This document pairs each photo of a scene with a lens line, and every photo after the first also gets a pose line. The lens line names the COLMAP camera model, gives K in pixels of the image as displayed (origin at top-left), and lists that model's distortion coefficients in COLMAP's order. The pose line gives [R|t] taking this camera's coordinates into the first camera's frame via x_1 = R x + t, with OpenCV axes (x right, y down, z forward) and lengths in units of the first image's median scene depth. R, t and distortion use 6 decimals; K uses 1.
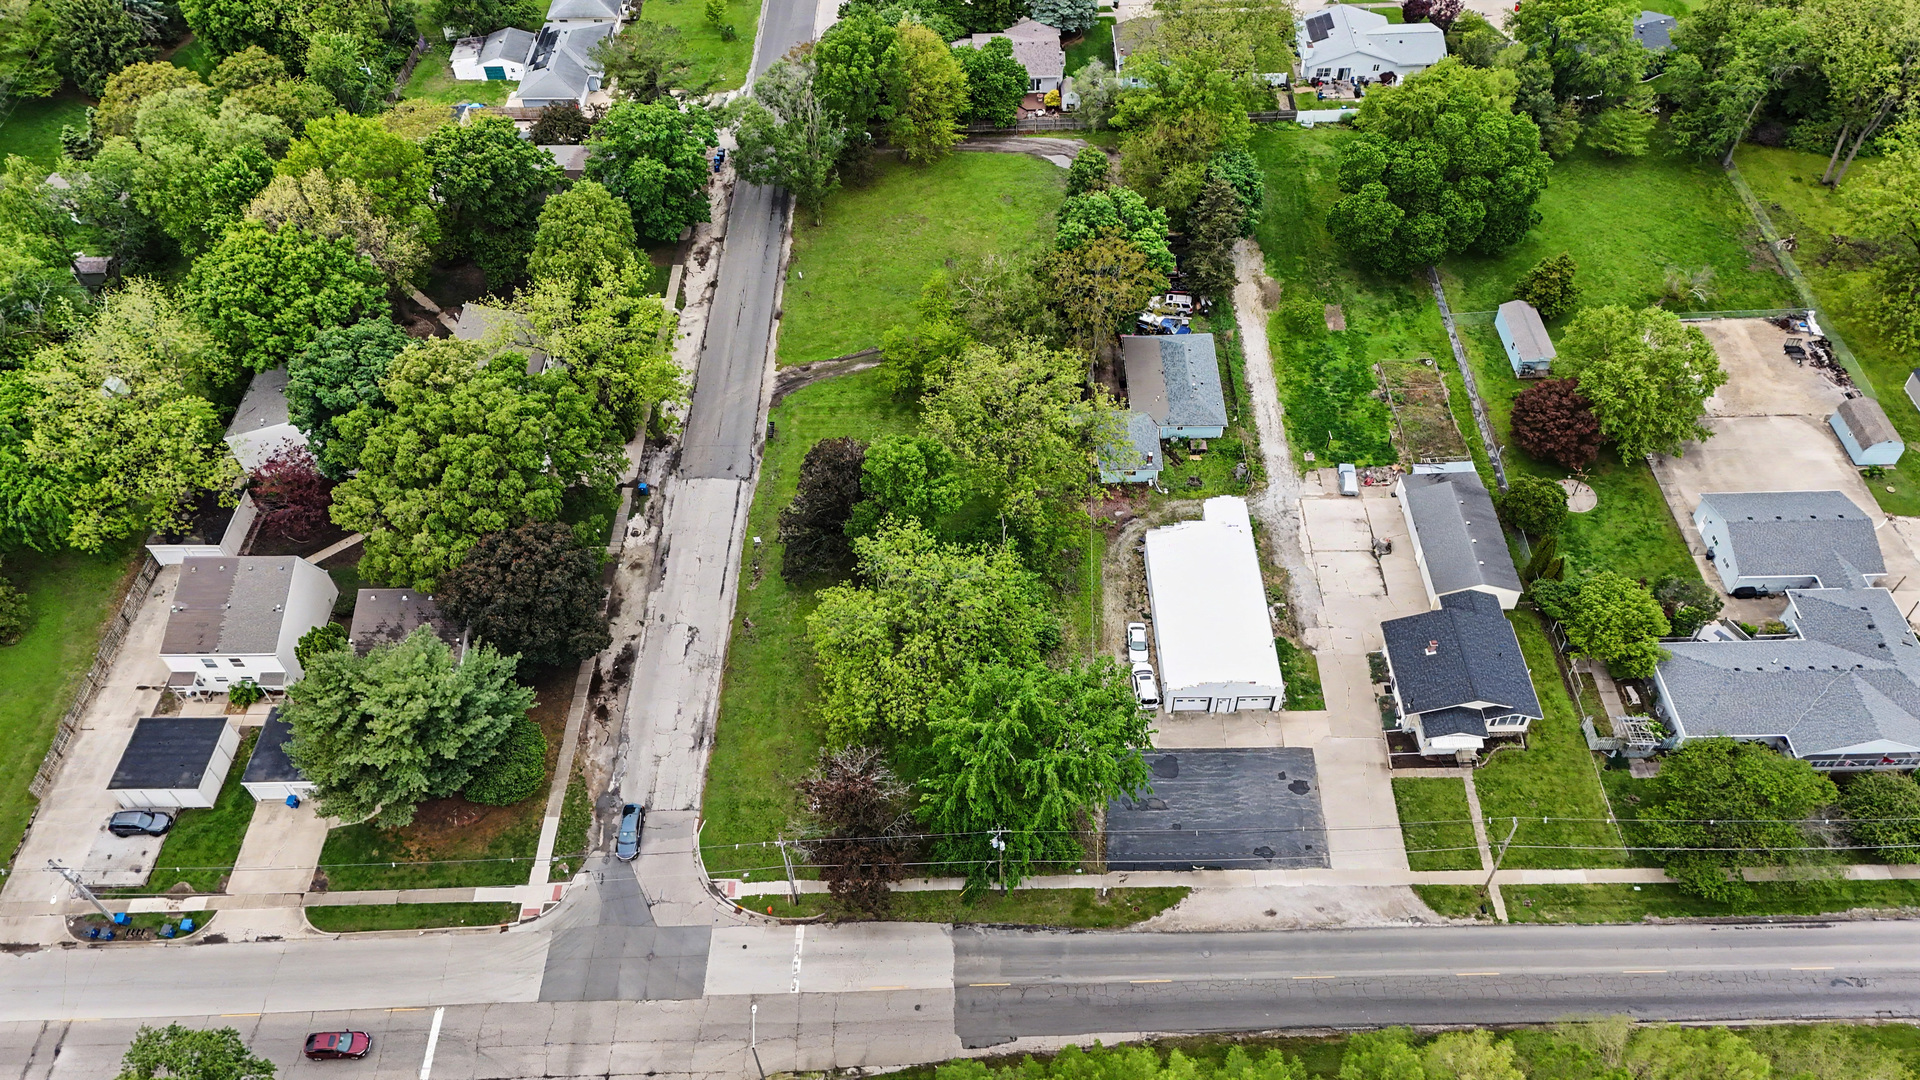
lens RADIAL K [[1405.4, 0, 956.4], [0, 1405.4, 532.3], [0, 0, 1]] dist [0.071975, -0.063952]
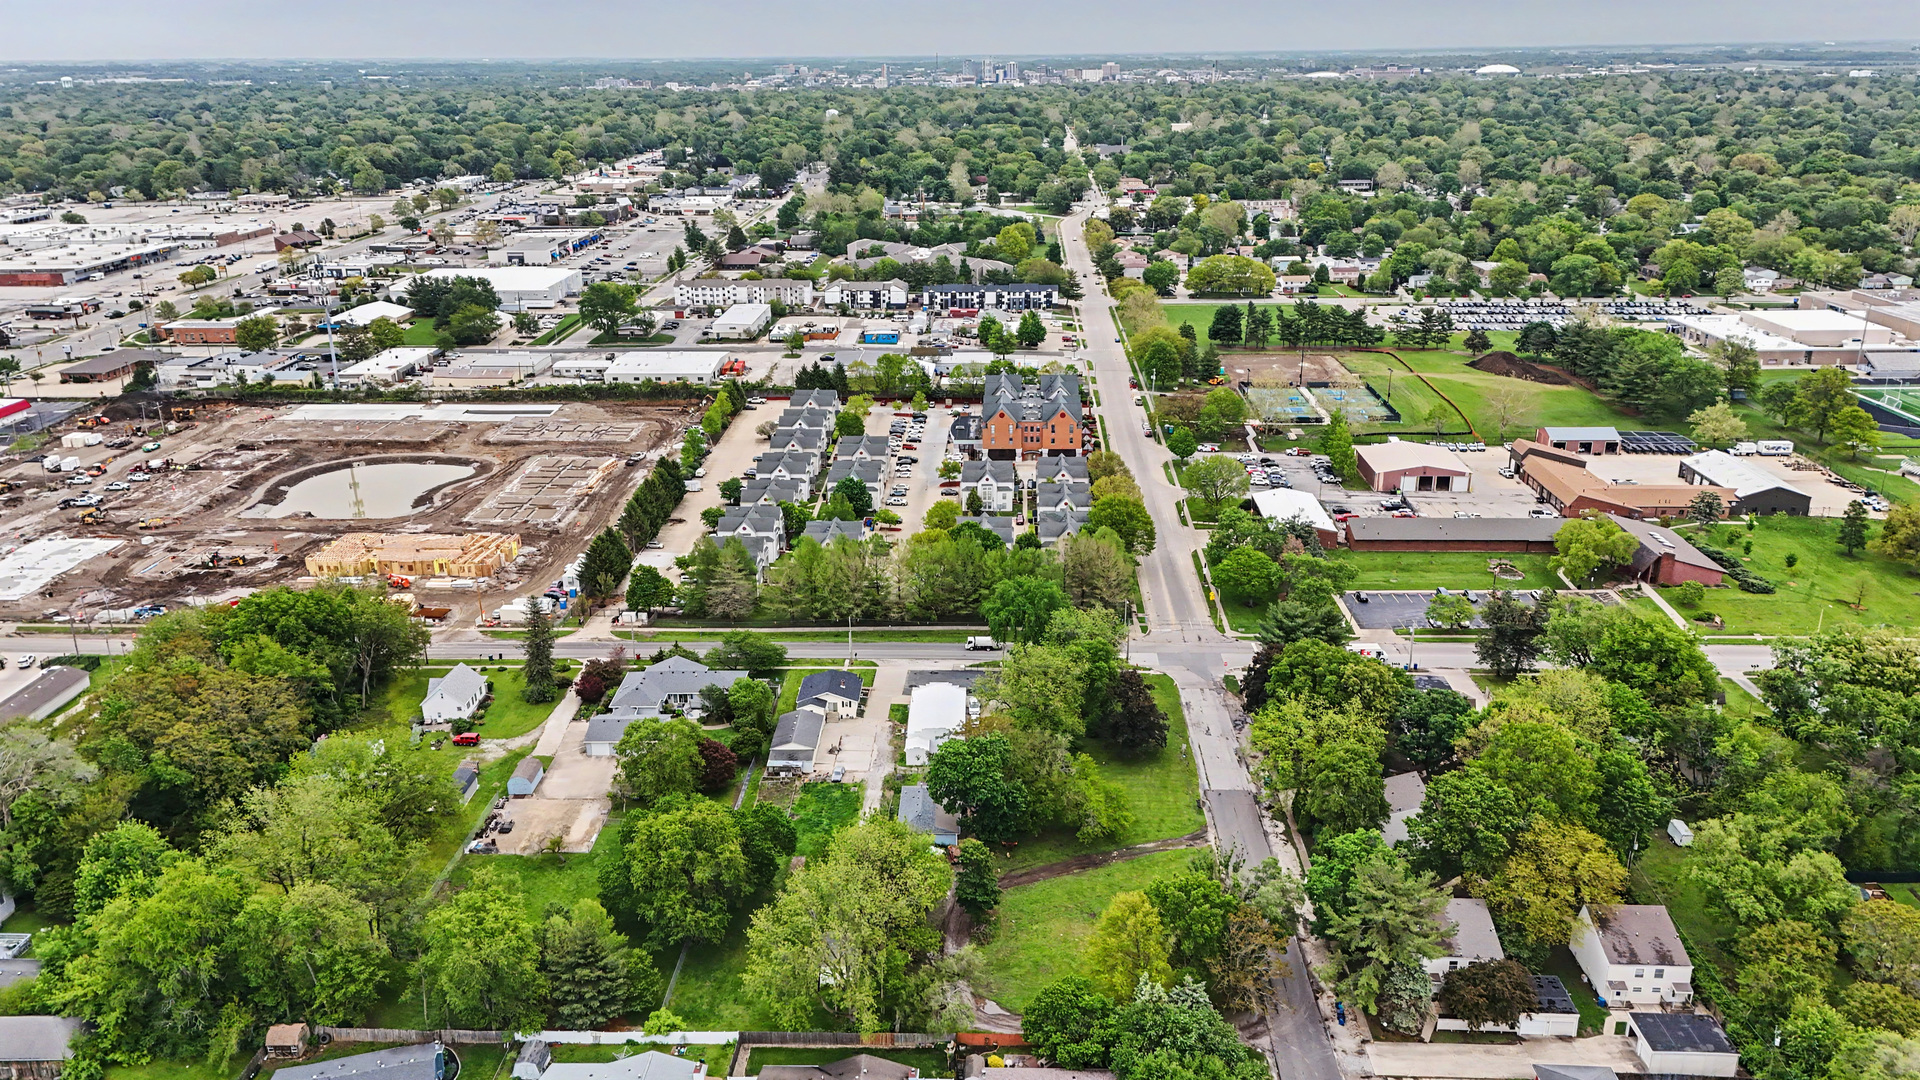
lens RADIAL K [[1405.4, 0, 956.9], [0, 1405.4, 525.5], [0, 0, 1]] dist [0.071975, -0.063952]
pose [[-0.998919, 0.025085, 0.039146, 0.067203], [0.045764, 0.381963, 0.923044, -1.756402], [0.008202, 0.923837, -0.382698, 1.428205]]
